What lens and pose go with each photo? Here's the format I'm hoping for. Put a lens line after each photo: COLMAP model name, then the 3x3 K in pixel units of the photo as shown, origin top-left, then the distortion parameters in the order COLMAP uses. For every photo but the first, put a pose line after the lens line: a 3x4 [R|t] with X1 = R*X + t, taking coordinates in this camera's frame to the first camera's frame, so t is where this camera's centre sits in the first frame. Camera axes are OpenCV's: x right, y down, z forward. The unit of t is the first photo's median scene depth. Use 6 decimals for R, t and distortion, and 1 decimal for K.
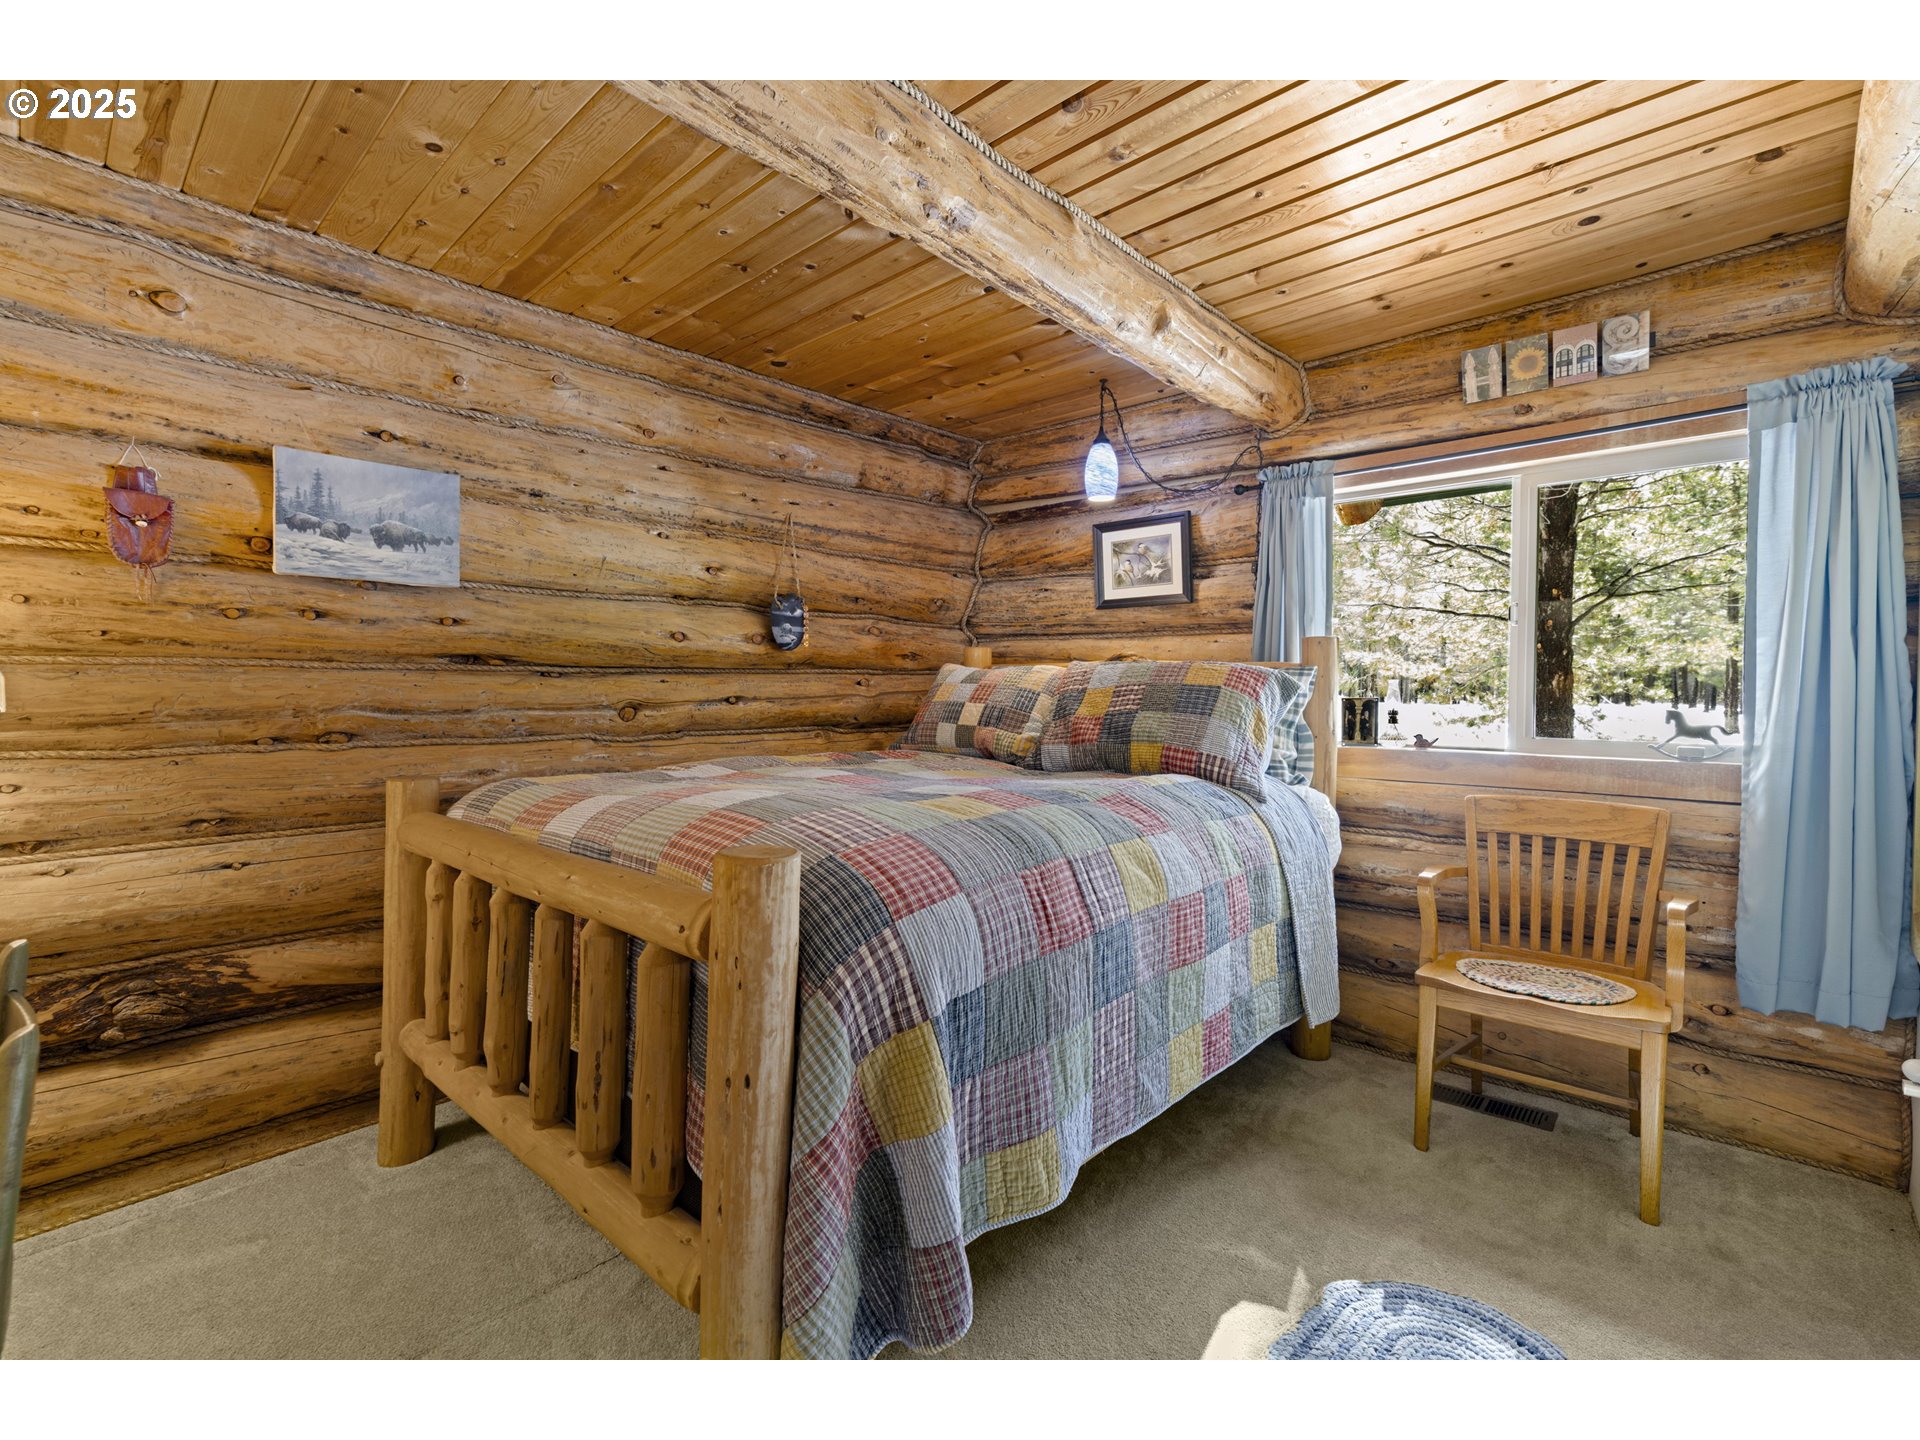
lens RADIAL K [[875.8, 0, 960.0], [0, 875.8, 720.0], [0, 0, 1]] dist [-0.000907, -0.000171]
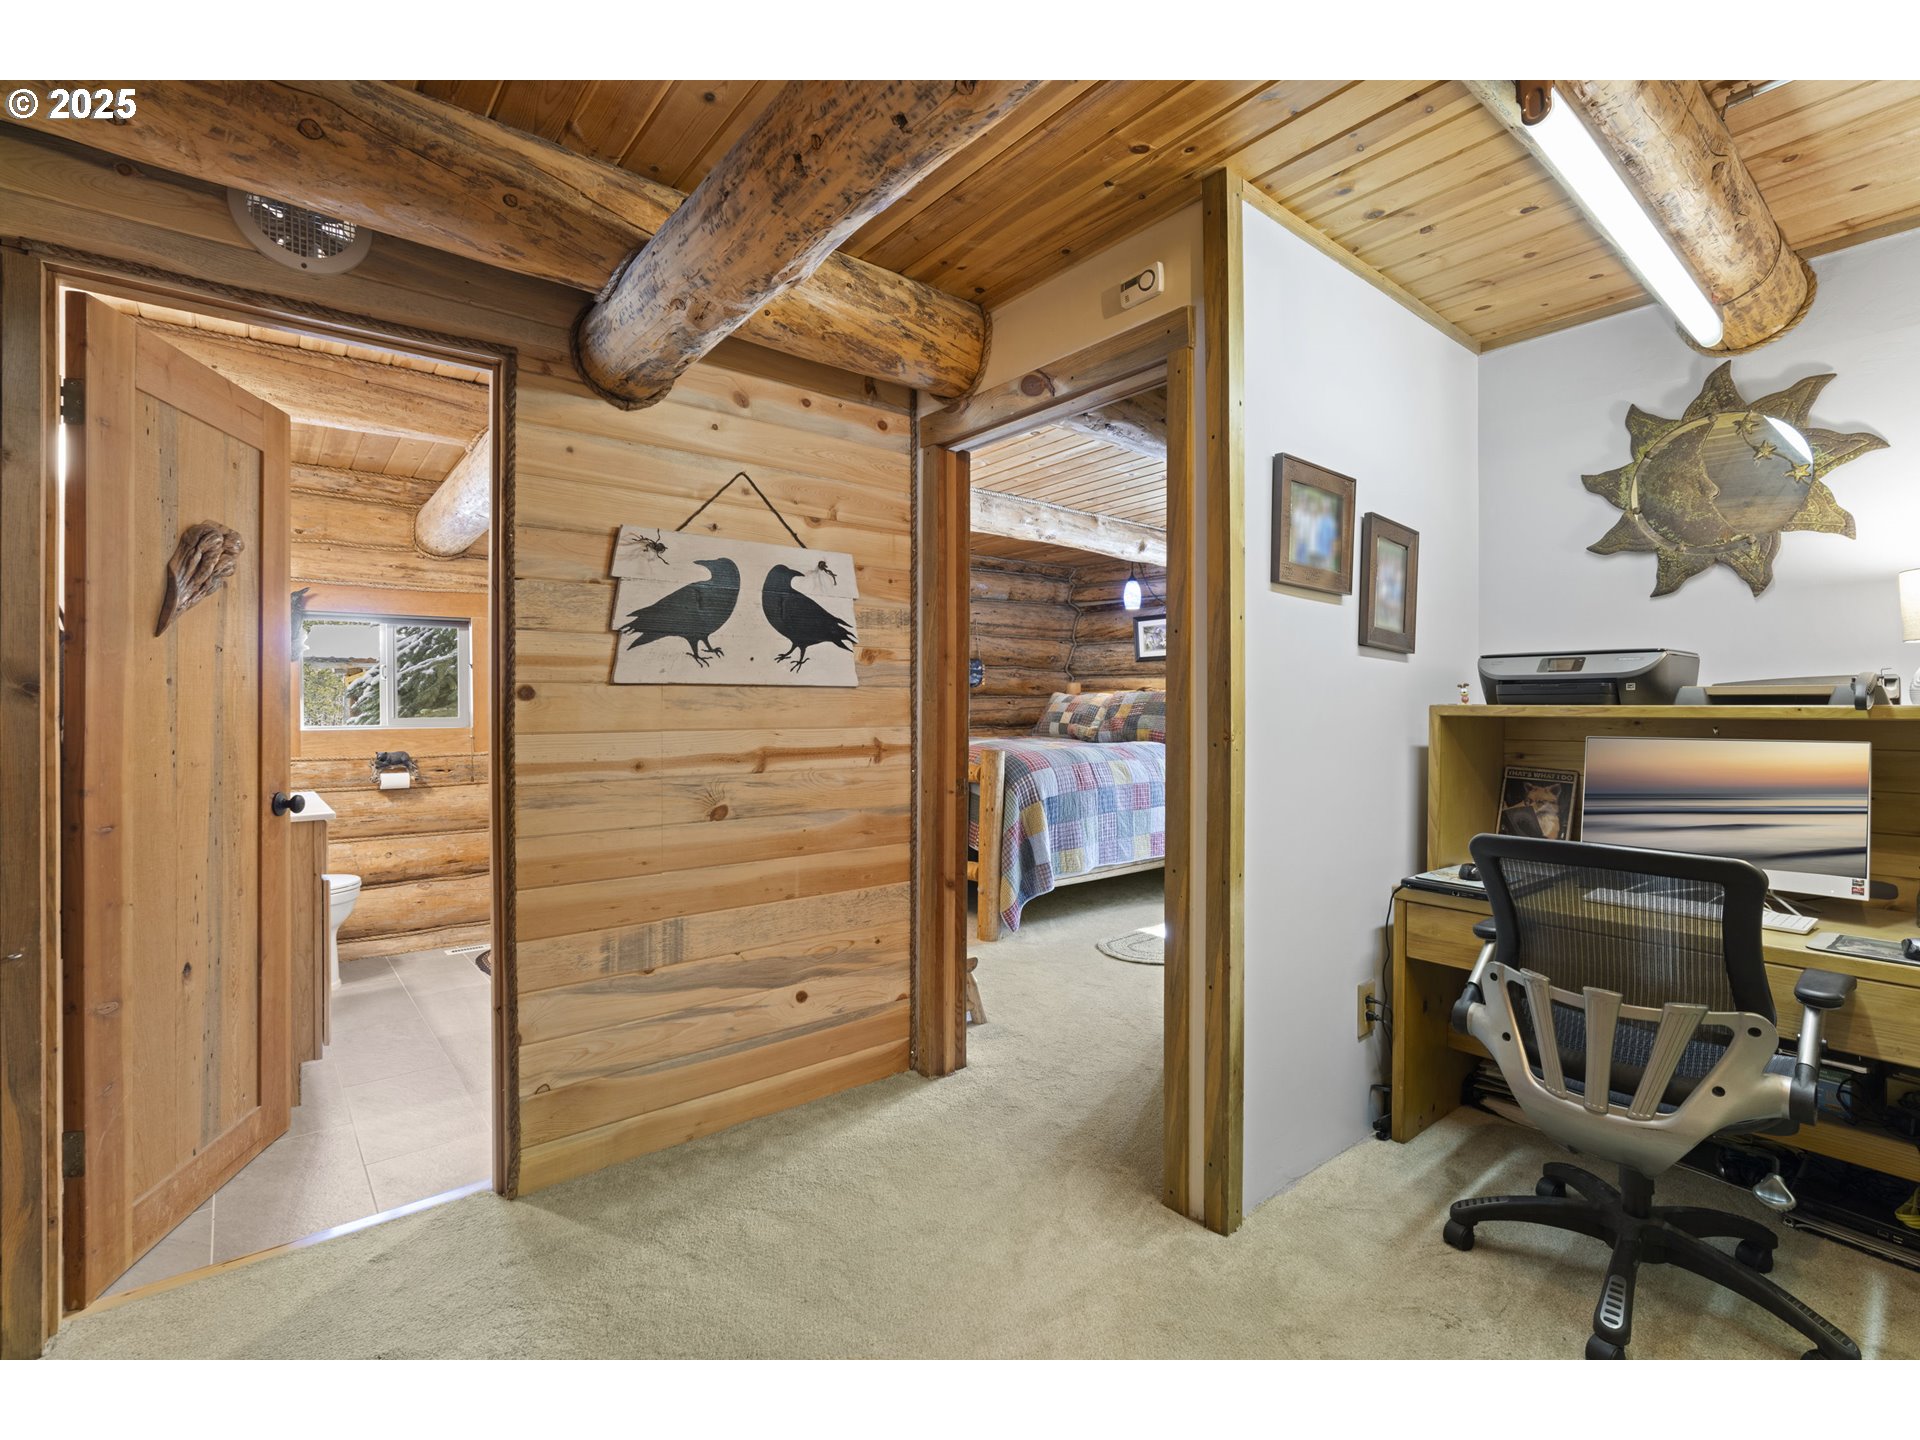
lens RADIAL K [[875.8, 0, 960.0], [0, 875.8, 720.0], [0, 0, 1]] dist [-0.000907, -0.000171]
pose [[0.989154, -0.008012, -0.146664, 0.060852], [0.005153, 0.999789, -0.019865, 0.034308], [0.146793, 0.018893, 0.988987, -0.951043]]
